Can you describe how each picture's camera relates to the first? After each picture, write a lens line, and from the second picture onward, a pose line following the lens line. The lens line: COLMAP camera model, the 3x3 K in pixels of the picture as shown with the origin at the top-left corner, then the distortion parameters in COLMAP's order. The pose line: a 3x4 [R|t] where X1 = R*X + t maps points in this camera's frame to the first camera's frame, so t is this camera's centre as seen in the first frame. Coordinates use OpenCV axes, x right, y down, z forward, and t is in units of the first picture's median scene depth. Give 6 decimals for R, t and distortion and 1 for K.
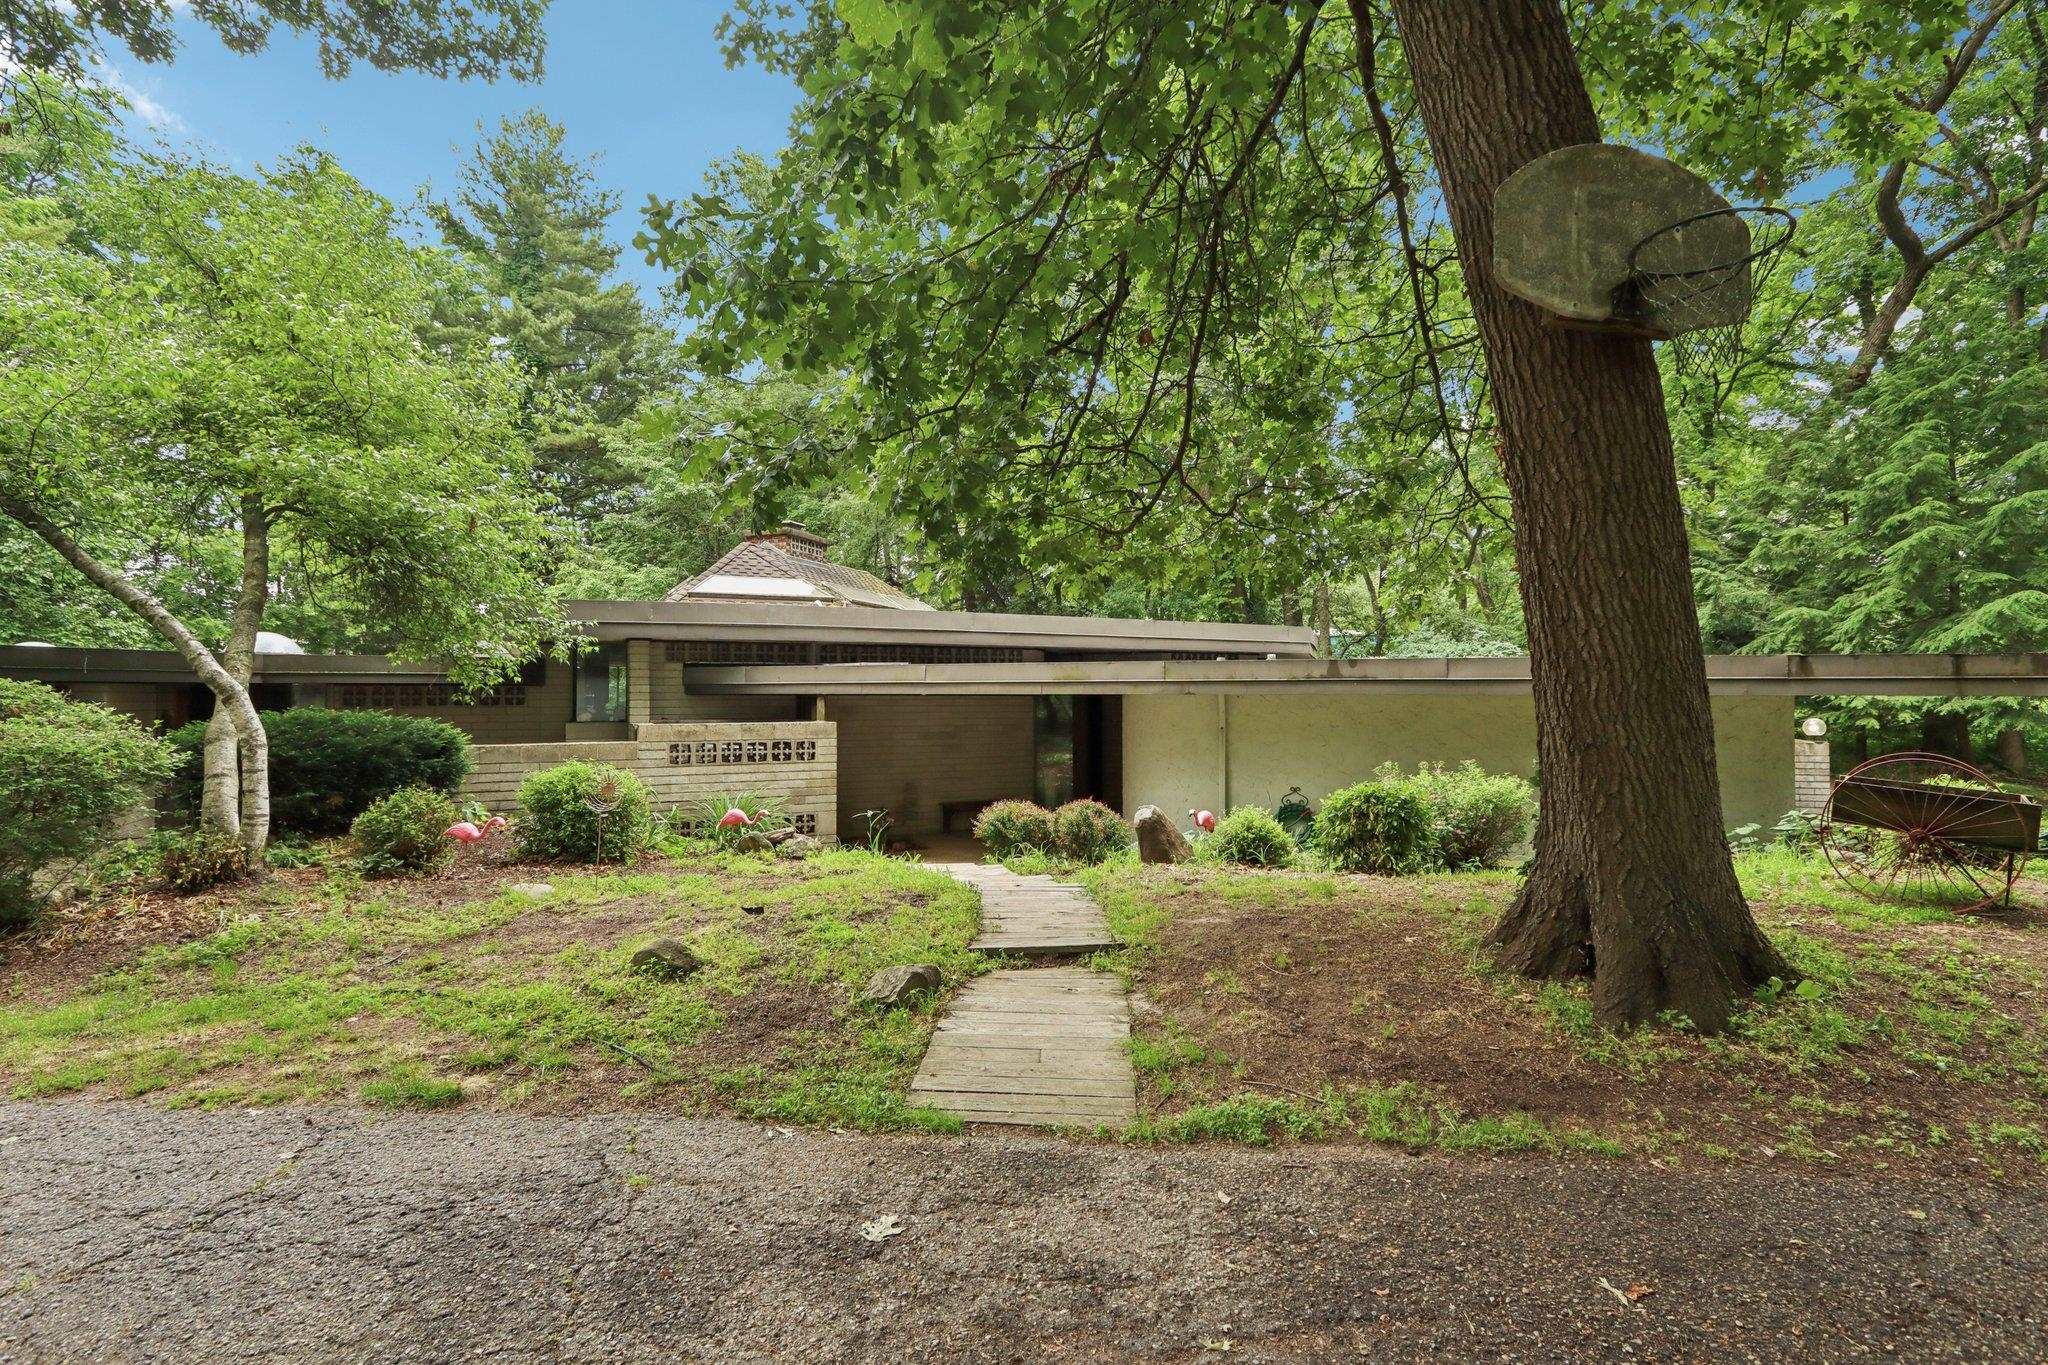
lens RADIAL K [[1009.3, 0, 1025.7], [0, 1009.3, 685.8], [0, 0, 1]] dist [-0.008044, 0.000373]
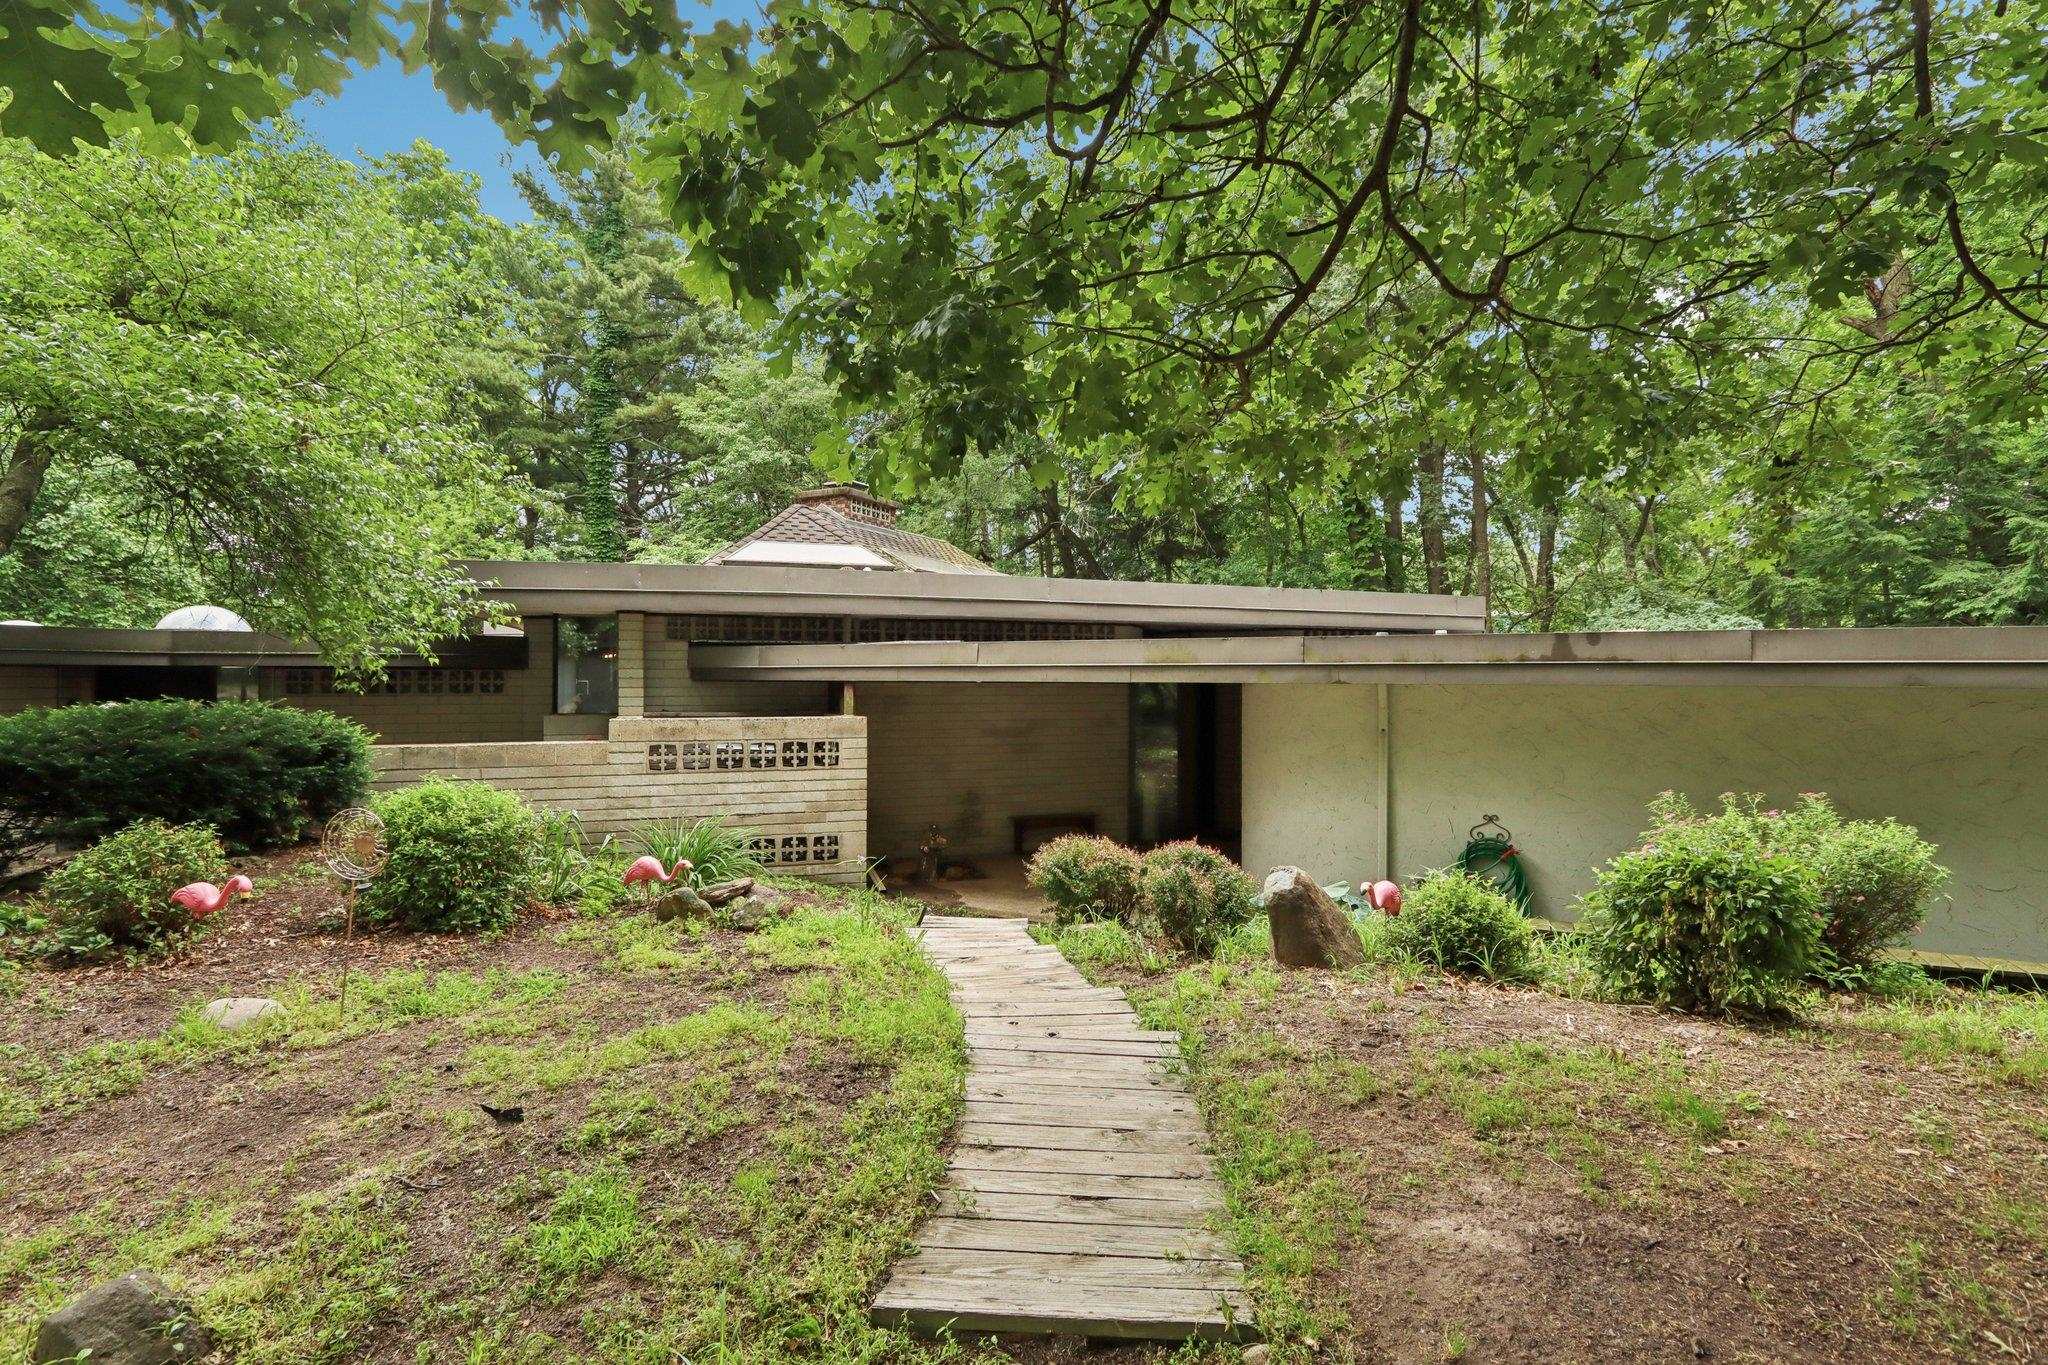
lens RADIAL K [[1009.3, 0, 1018.3], [0, 1009.3, 673.4], [0, 0, 1]] dist [-0.008044, 0.000373]
pose [[0.992864, 0.002786, -0.119223, 0.021325], [-0.002480, 0.999993, 0.002714, -0.000146], [0.119230, -0.002399, 0.992864, 0.248918]]
